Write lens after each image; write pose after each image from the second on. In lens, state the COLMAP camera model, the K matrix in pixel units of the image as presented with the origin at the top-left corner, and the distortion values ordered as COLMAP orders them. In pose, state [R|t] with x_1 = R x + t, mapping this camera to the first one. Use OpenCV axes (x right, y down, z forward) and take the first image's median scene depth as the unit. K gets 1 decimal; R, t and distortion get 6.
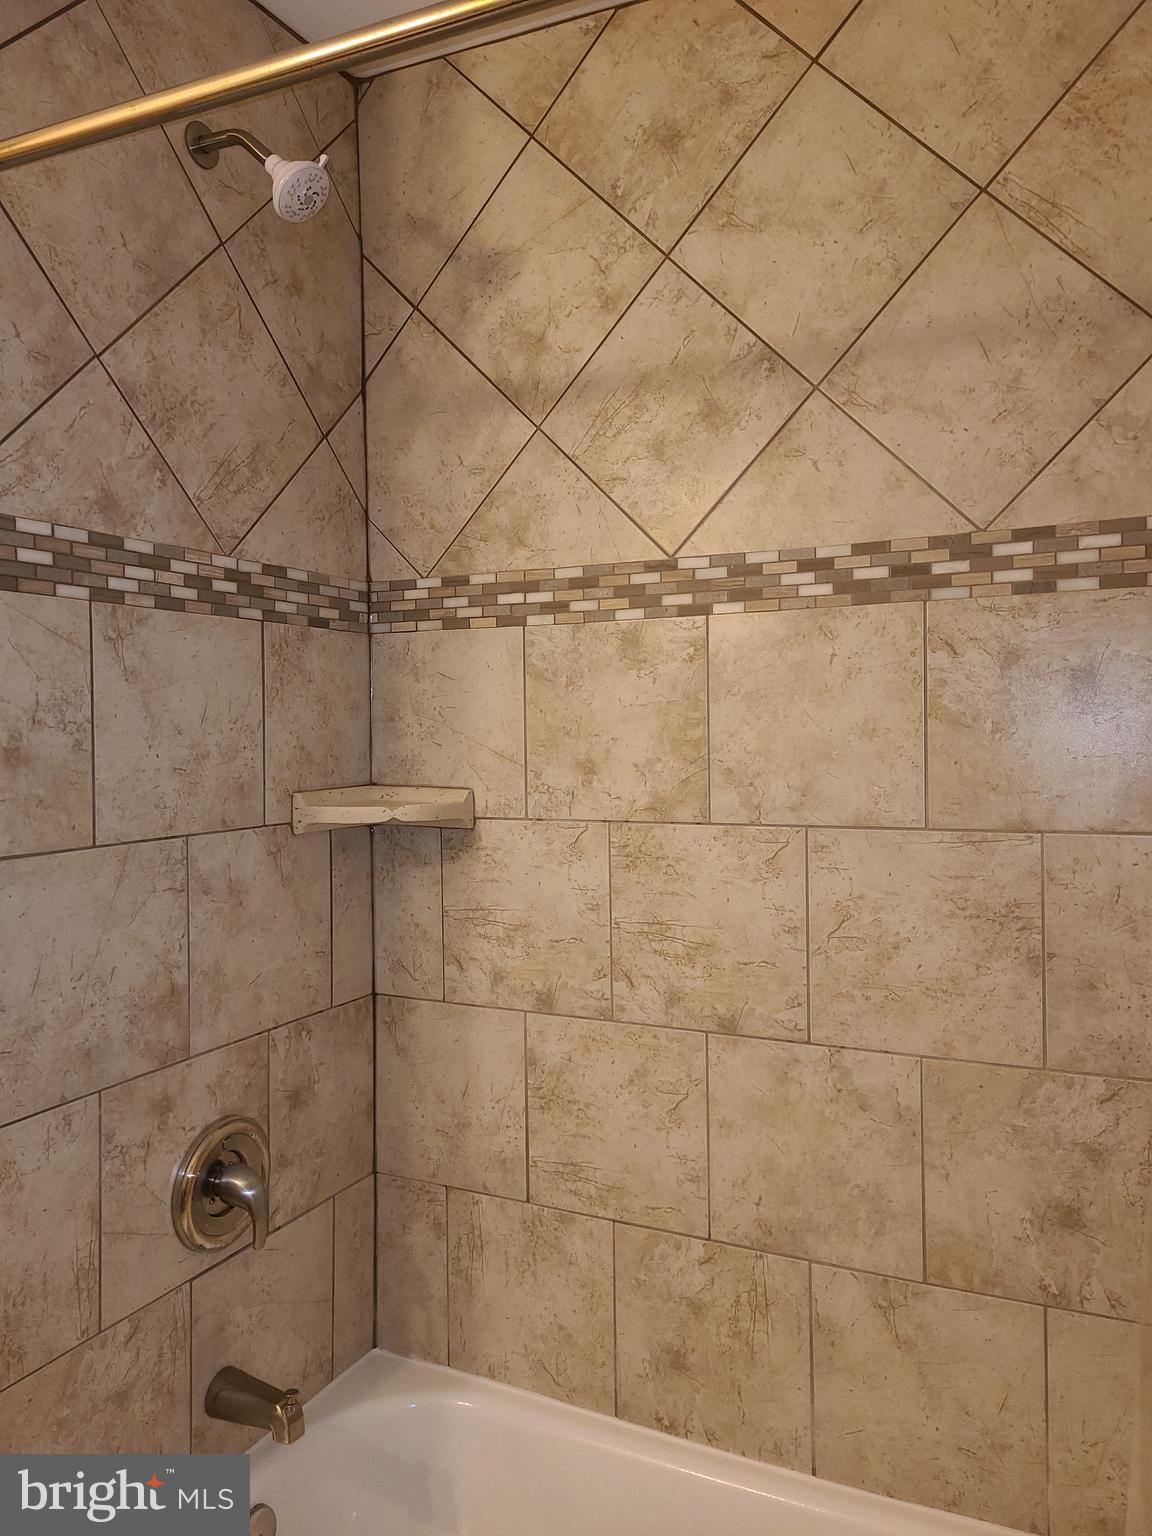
lens RADIAL K [[1151.7, 0, 578.9], [0, 1151.7, 757.0], [0, 0, 1]] dist [0.046593, -0.032647]
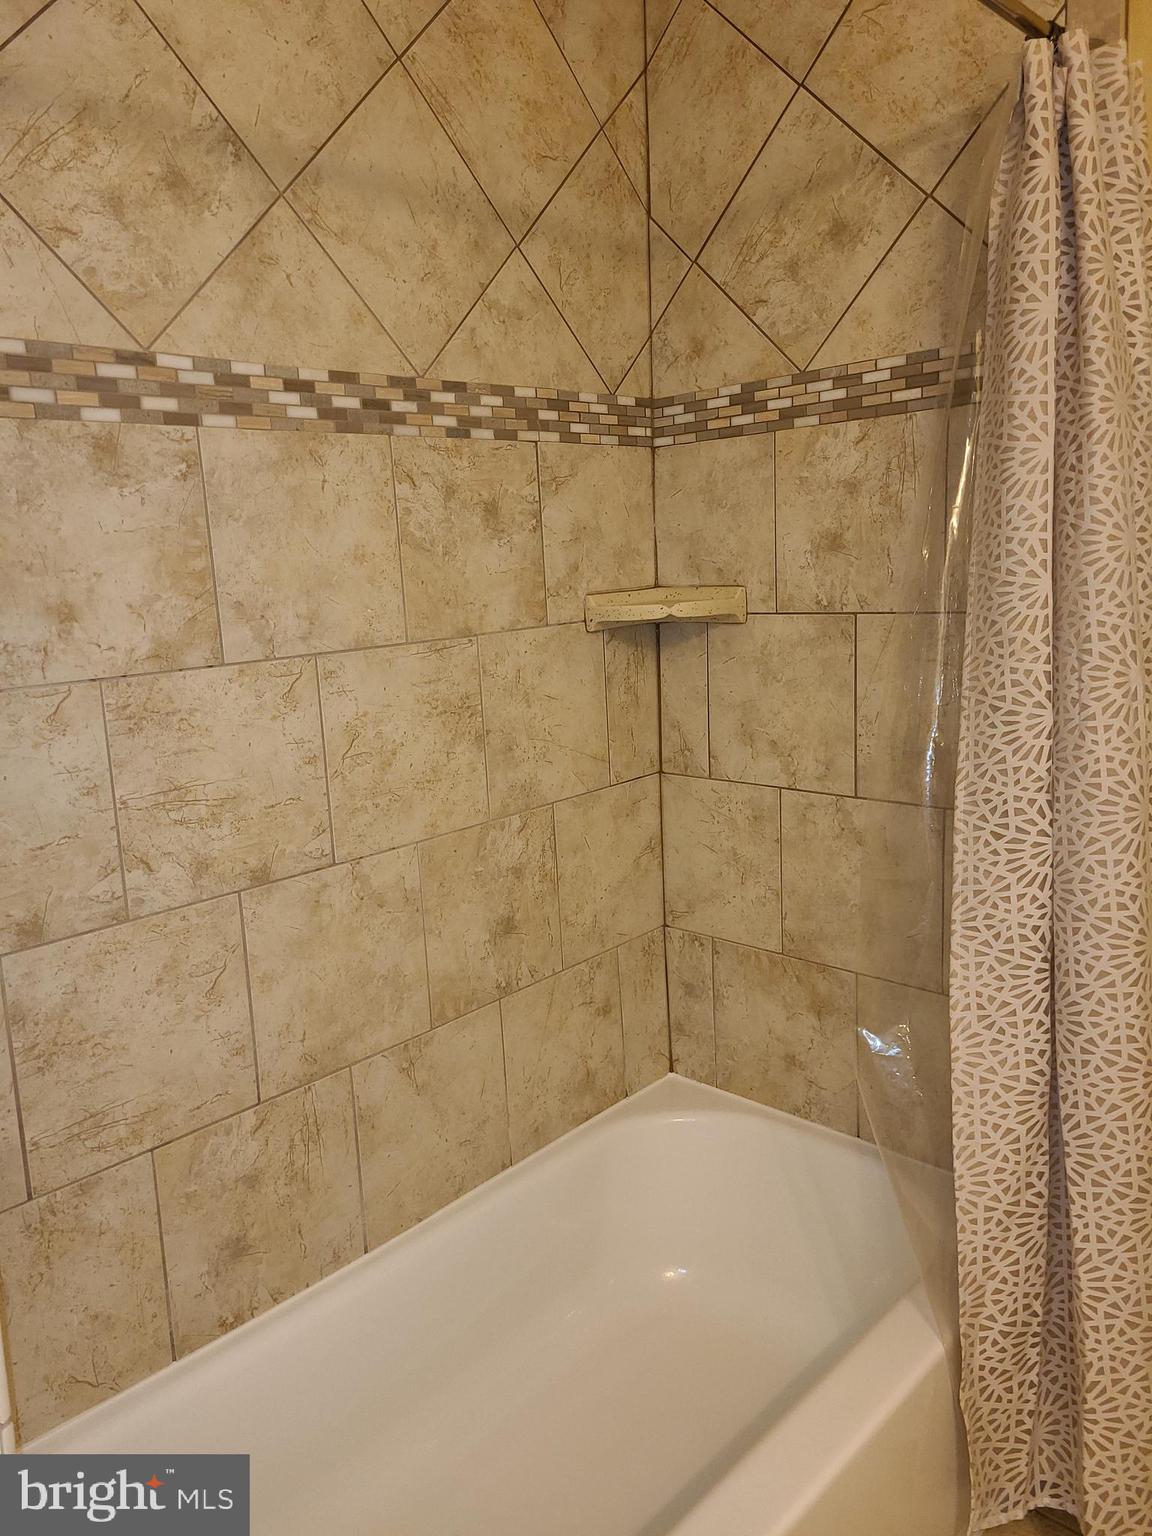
lens RADIAL K [[1151.7, 0, 578.9], [0, 1151.7, 757.0], [0, 0, 1]] dist [0.046593, -0.032647]
pose [[0.291259, -0.162922, 0.942669, -0.690734], [0.079876, 0.986092, 0.145747, 0.019629], [-0.953304, 0.032847, 0.300222, 0.477237]]
